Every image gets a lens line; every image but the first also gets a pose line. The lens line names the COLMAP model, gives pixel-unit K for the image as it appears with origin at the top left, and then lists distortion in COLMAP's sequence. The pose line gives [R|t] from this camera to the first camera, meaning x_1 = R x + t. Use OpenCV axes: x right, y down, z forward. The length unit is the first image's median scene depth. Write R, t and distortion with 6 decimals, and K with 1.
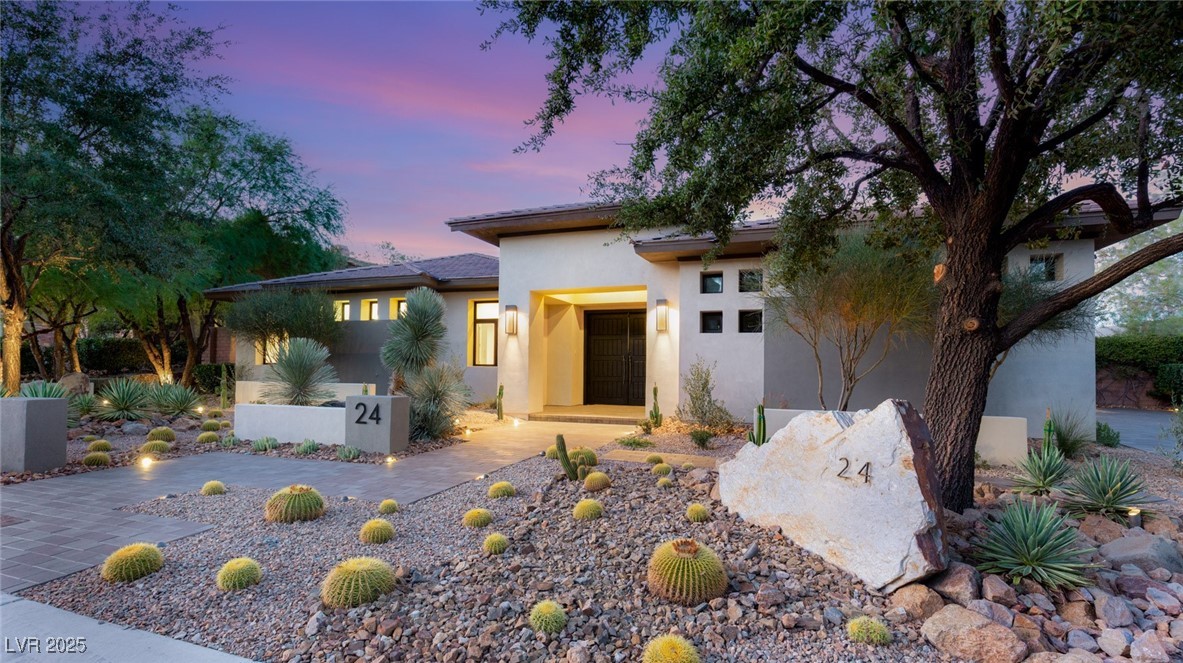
lens RADIAL K [[608.9, 0, 591.5], [0, 608.9, 331.5], [0, 0, 1]] dist [0.002154, 0.000582]
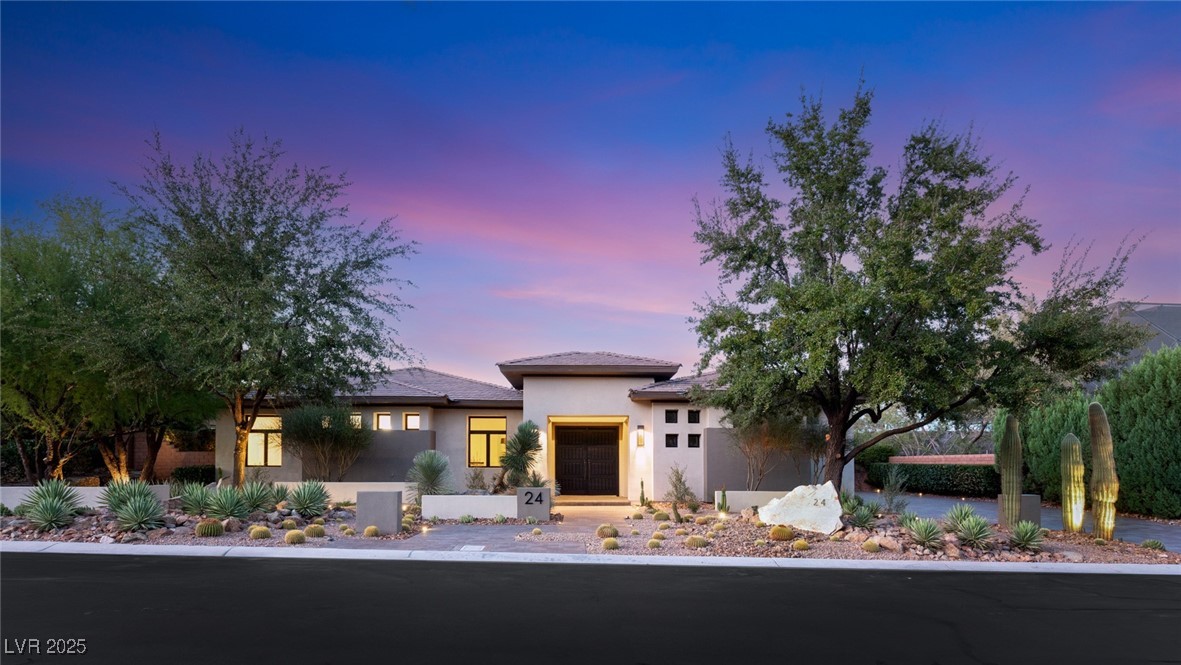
lens RADIAL K [[865.2, 0, 590.5], [0, 865.2, 332.5], [0, 0, 1]] dist [-0.002246, -0.000774]
pose [[0.894514, 0.061043, 0.442853, -1.051015], [-0.022547, 0.995533, -0.091682, -0.086715], [-0.446471, 0.072025, 0.891894, -1.009483]]
